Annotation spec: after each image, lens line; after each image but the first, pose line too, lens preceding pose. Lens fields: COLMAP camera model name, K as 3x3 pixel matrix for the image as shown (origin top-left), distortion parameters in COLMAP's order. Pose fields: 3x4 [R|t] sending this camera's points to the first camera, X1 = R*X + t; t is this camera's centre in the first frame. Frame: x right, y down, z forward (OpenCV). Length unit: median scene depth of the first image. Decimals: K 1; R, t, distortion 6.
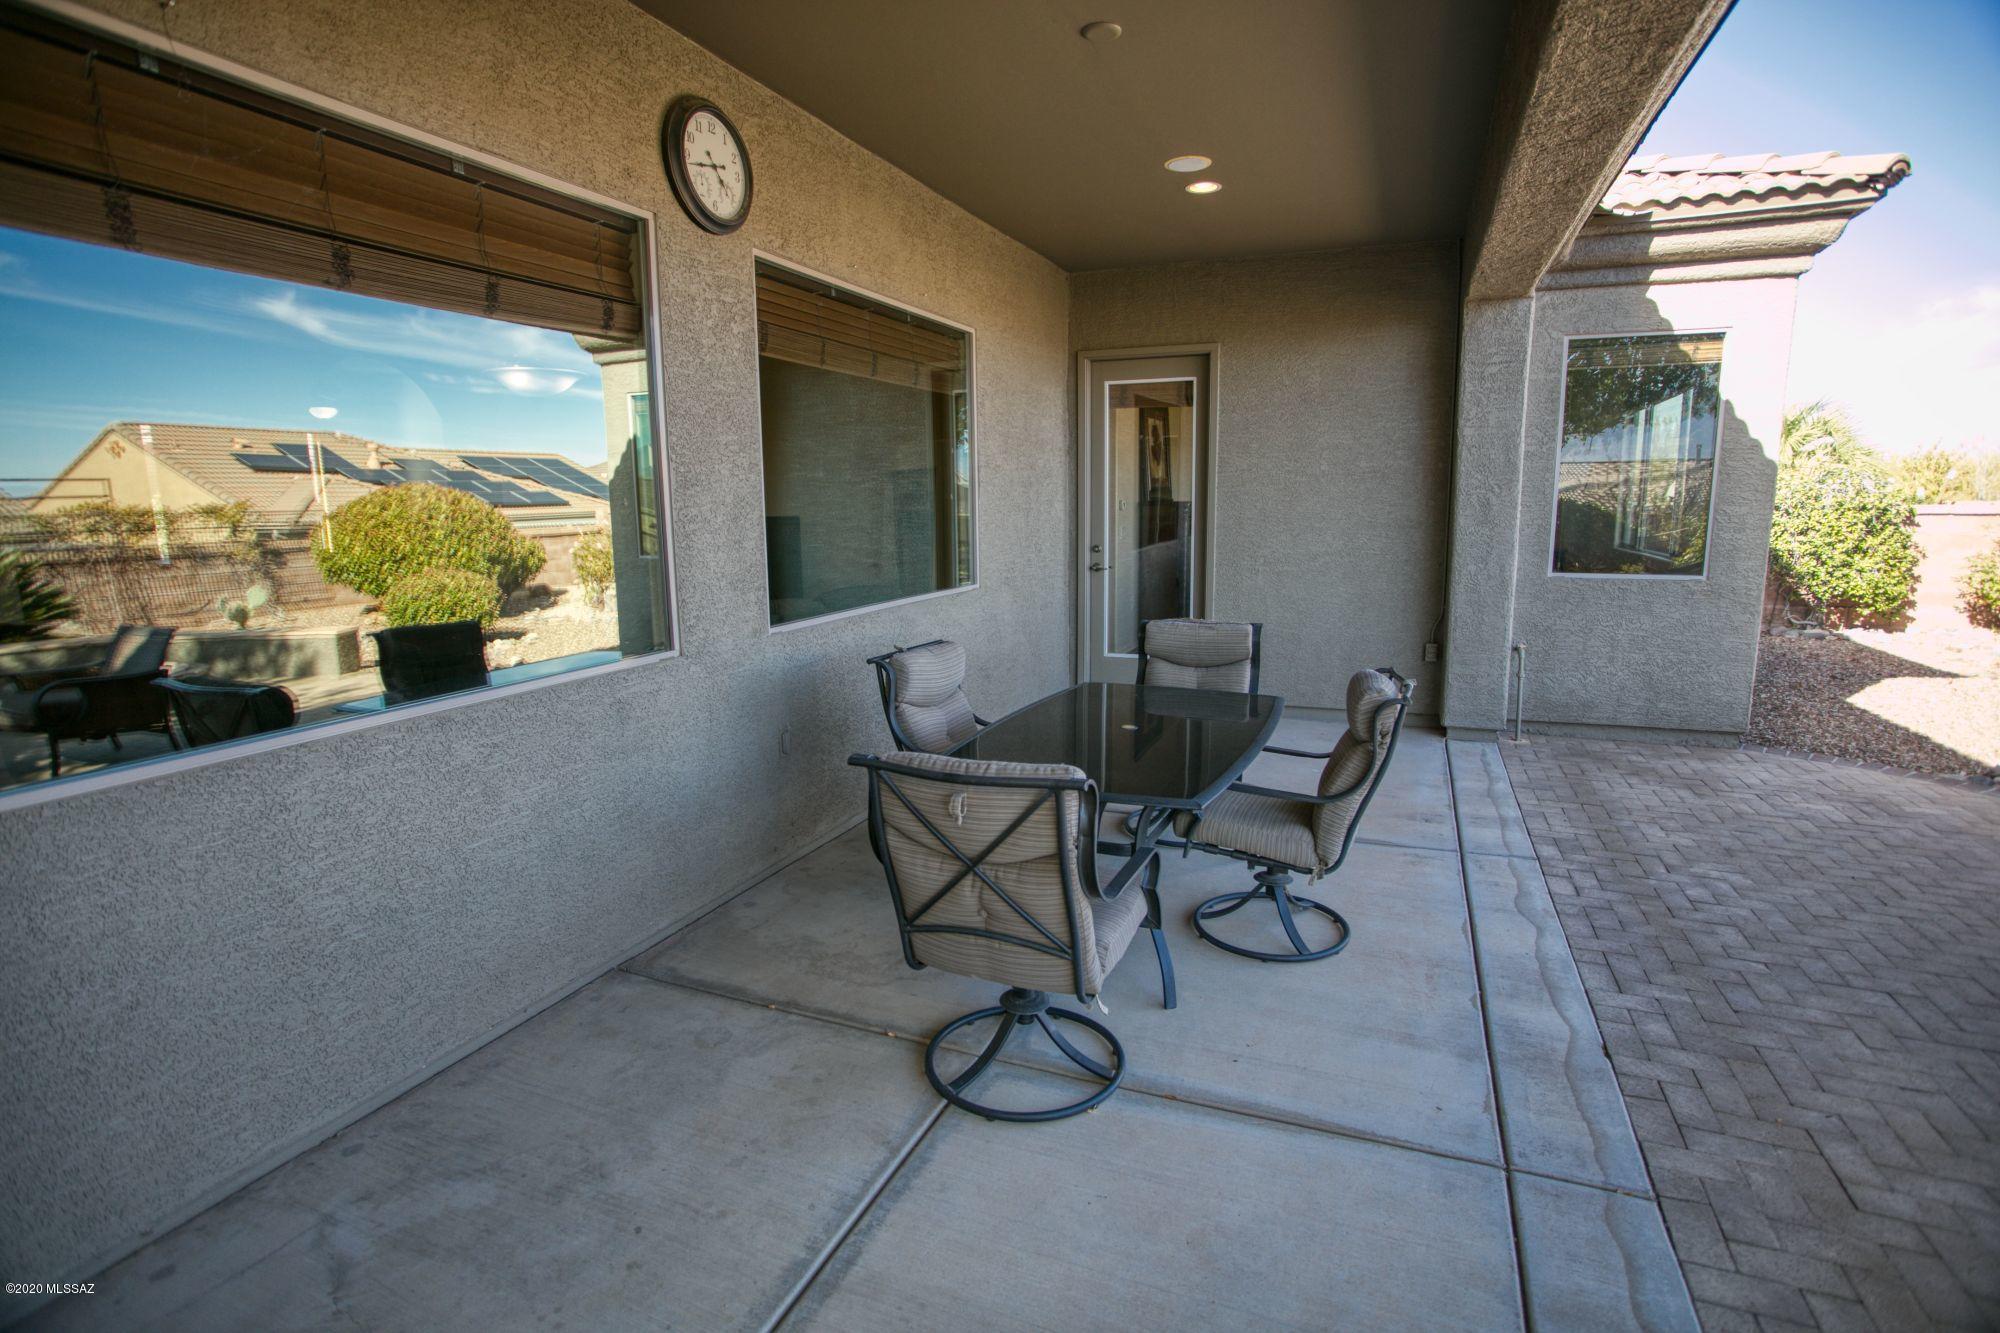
lens RADIAL K [[977.9, 0, 1014.6], [0, 977.9, 662.0], [0, 0, 1]] dist [-0.065691, 0.026805]
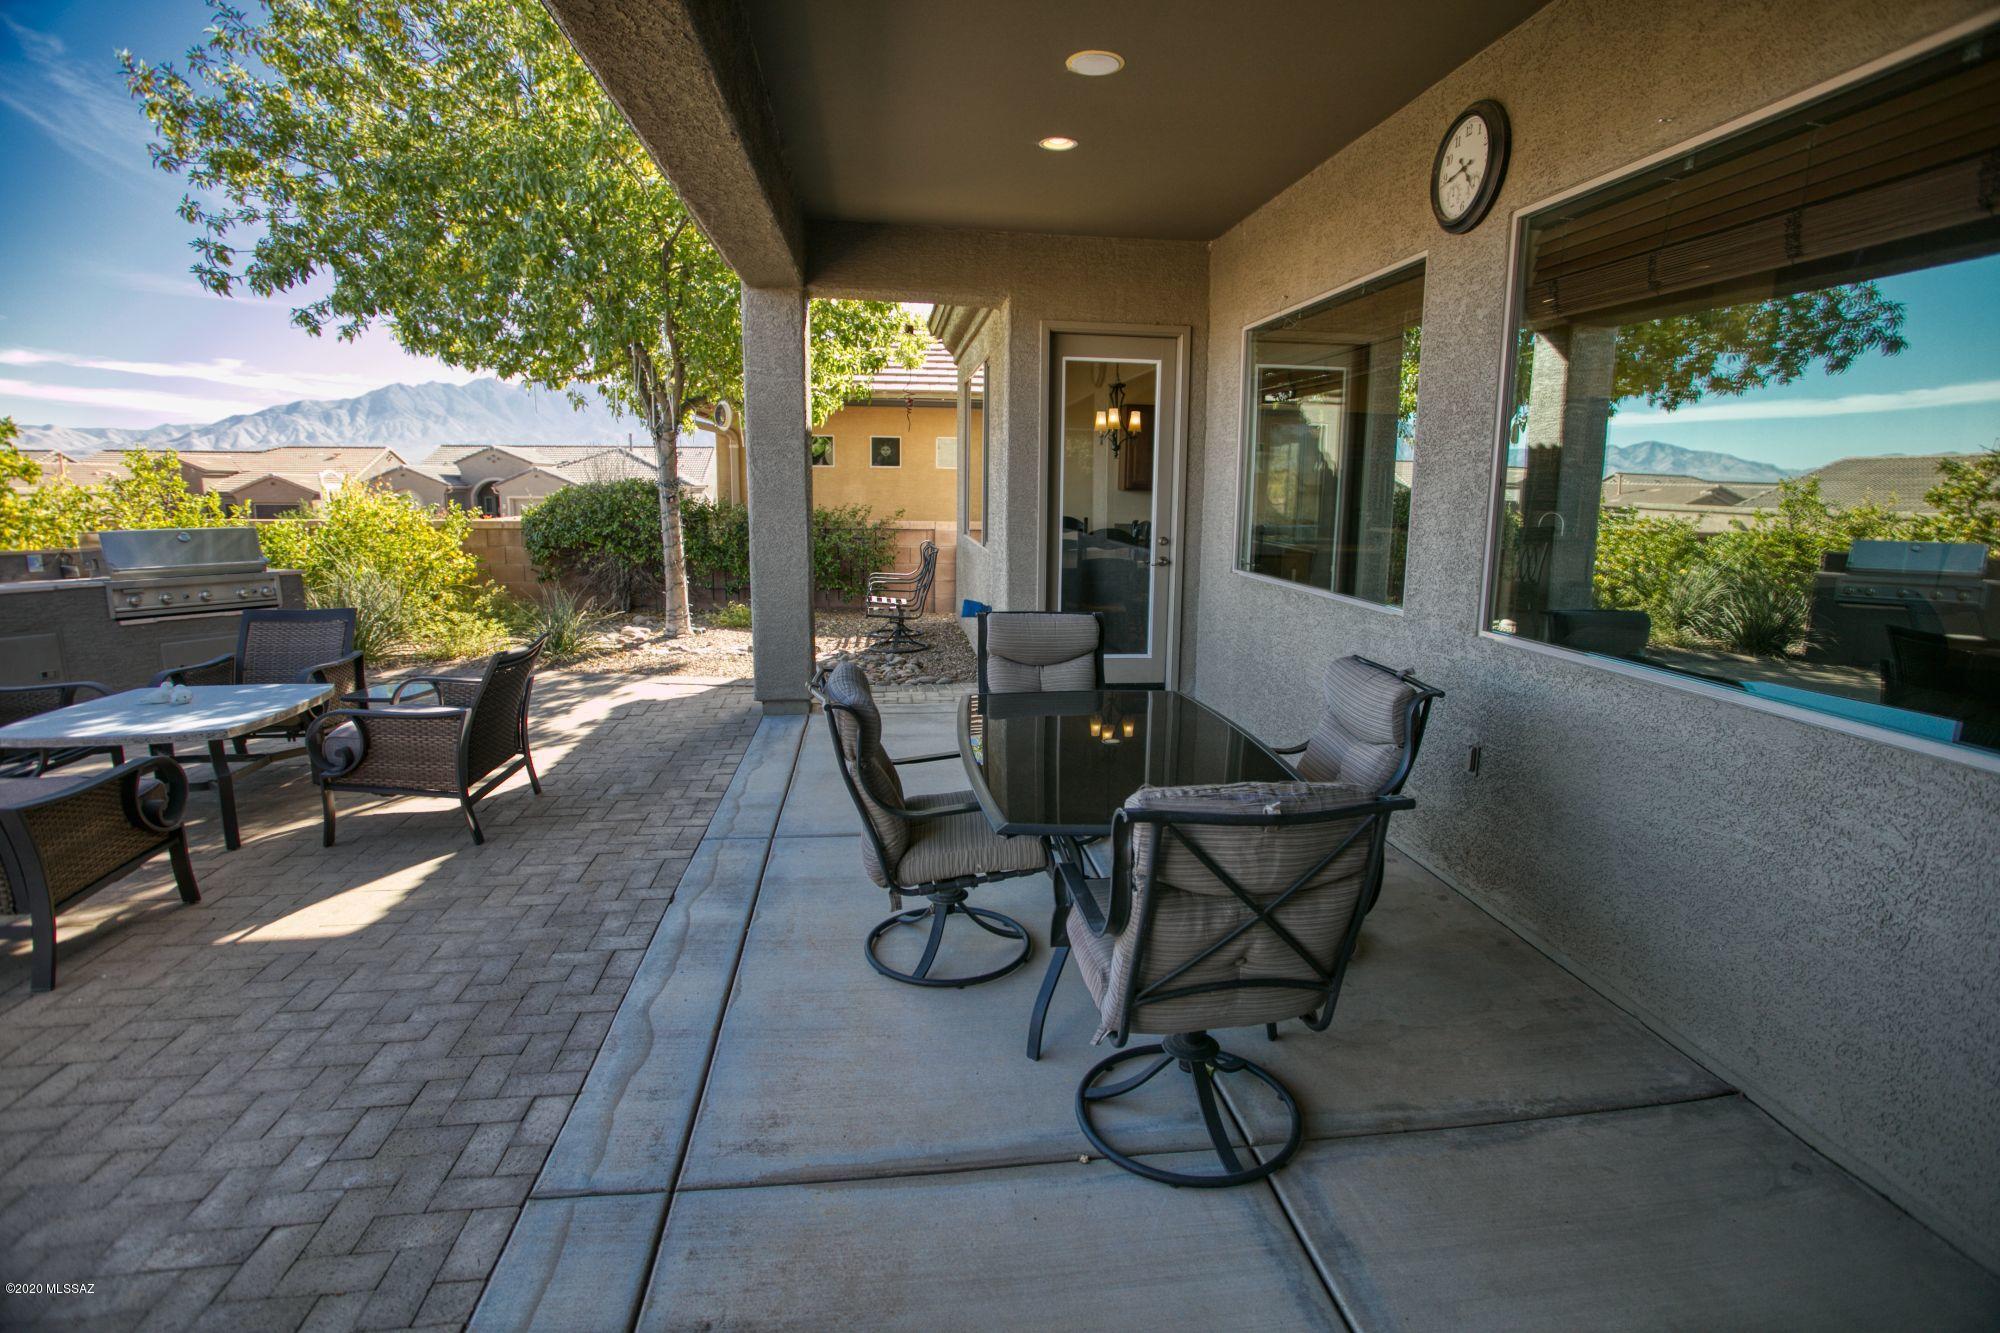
lens RADIAL K [[977.9, 0, 1001.9], [0, 977.9, 666.5], [0, 0, 1]] dist [-0.065691, 0.026805]
pose [[-0.873827, 0.086665, -0.478452, 0.665247], [-0.082246, 0.943465, 0.321107, -0.293539], [0.479231, 0.319943, -0.817297, 1.763602]]
